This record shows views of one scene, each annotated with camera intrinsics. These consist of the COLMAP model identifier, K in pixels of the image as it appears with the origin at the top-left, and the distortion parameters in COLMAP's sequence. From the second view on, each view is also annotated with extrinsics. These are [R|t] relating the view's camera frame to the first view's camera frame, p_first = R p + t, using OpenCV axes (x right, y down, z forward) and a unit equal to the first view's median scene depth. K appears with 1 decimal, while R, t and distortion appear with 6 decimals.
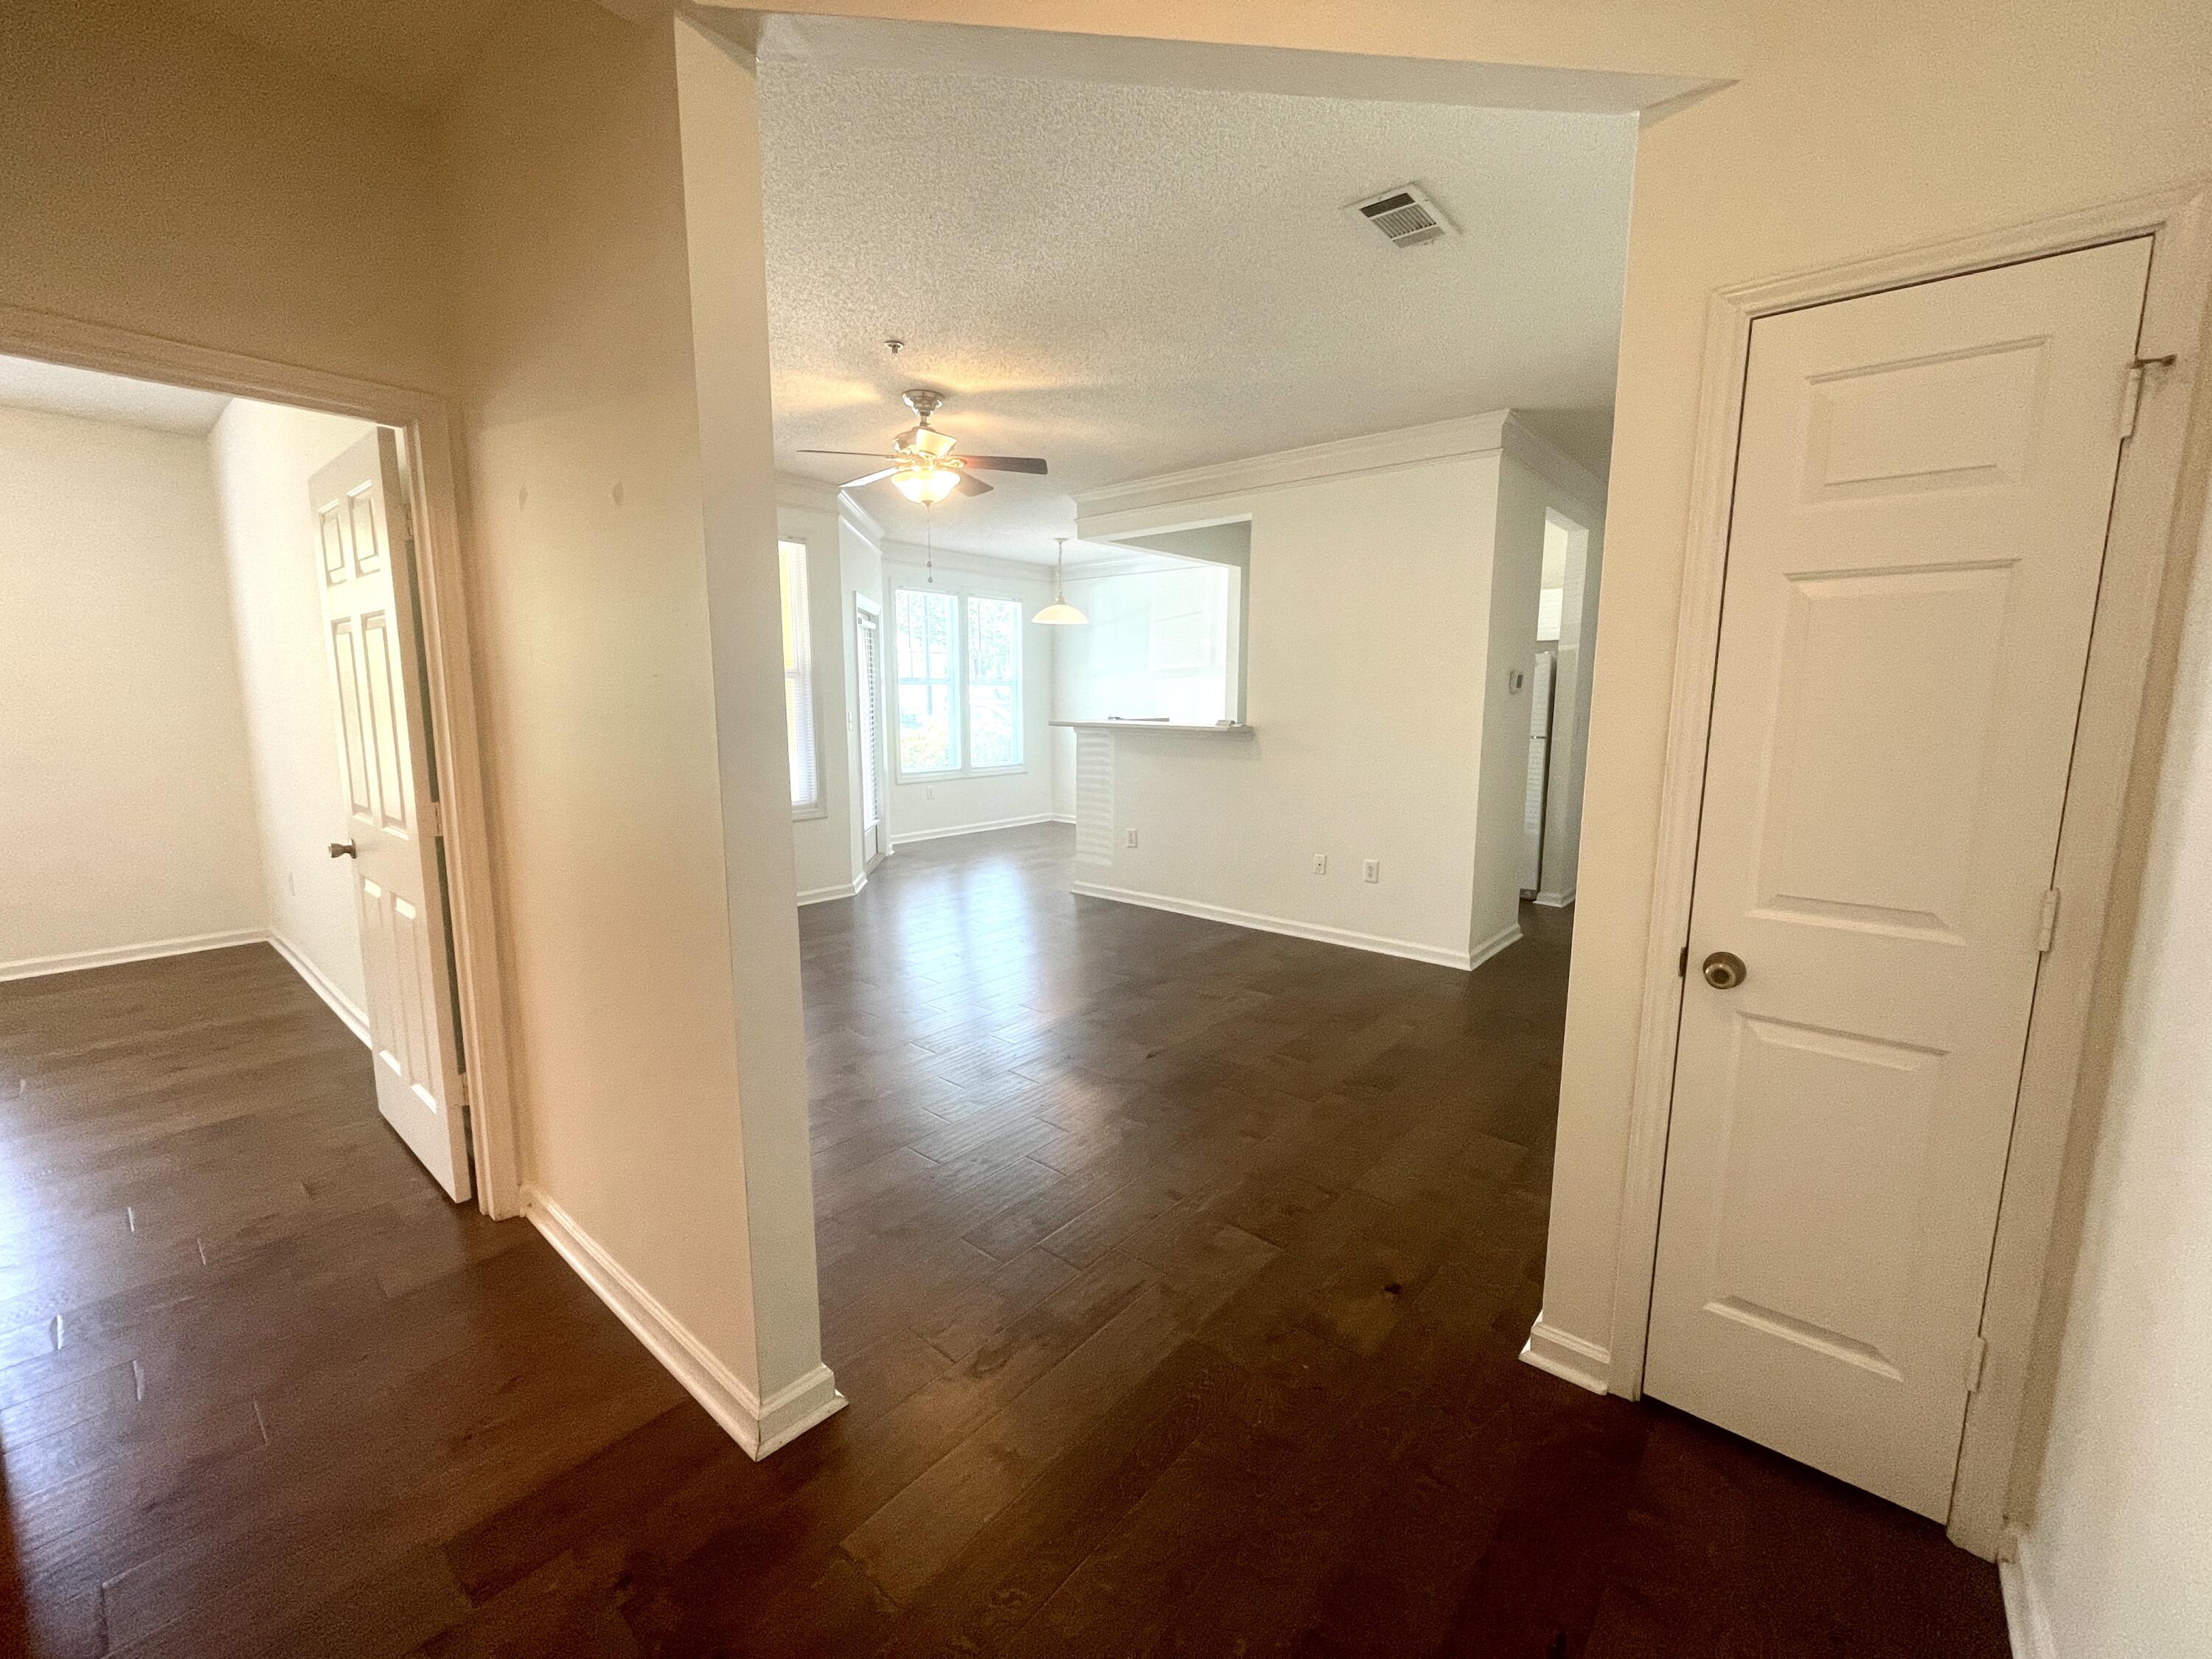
lens RADIAL K [[900.8, 0, 1110.0], [0, 900.8, 826.4], [0, 0, 1]] dist [0.001358, 0.000294]
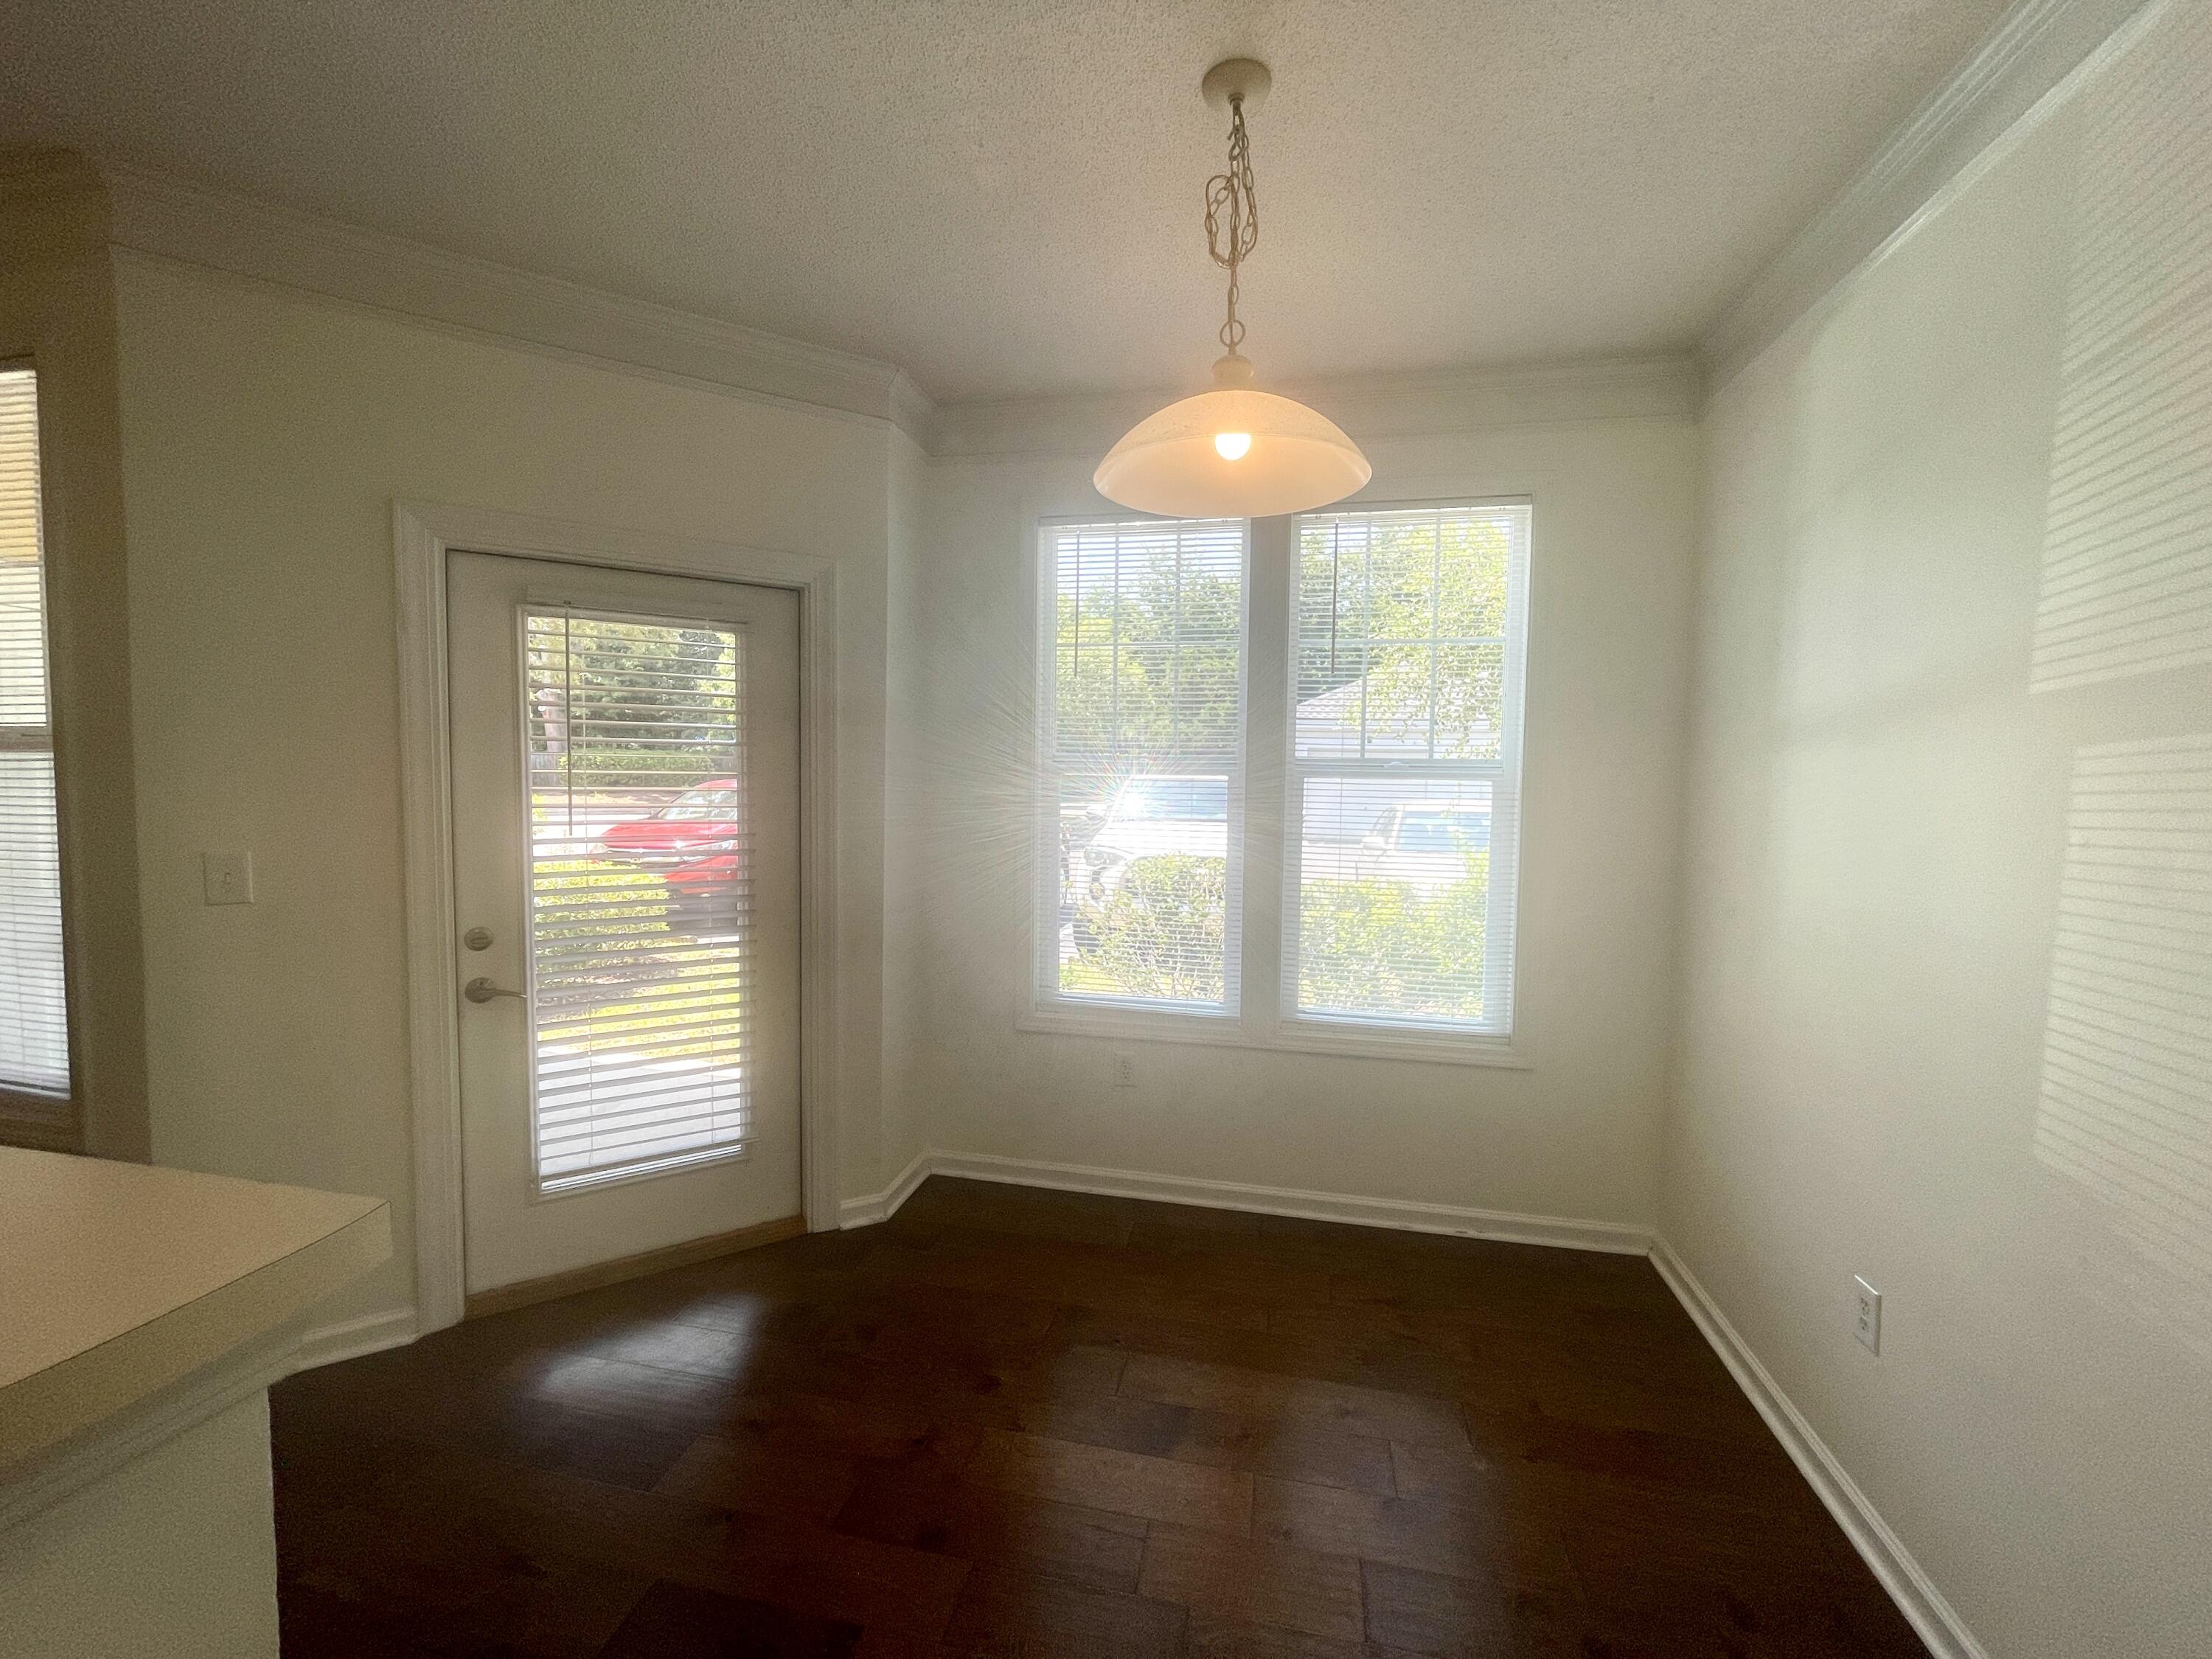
lens RADIAL K [[897.3, 0, 1106.0], [0, 897.3, 826.0], [0, 0, 1]] dist [-0.002938, -0.000696]
pose [[0.462414, 0.053594, -0.885043, 0.108401], [-0.144394, 0.989398, -0.015530, -0.123821], [0.874828, 0.134976, 0.465250, 0.788455]]
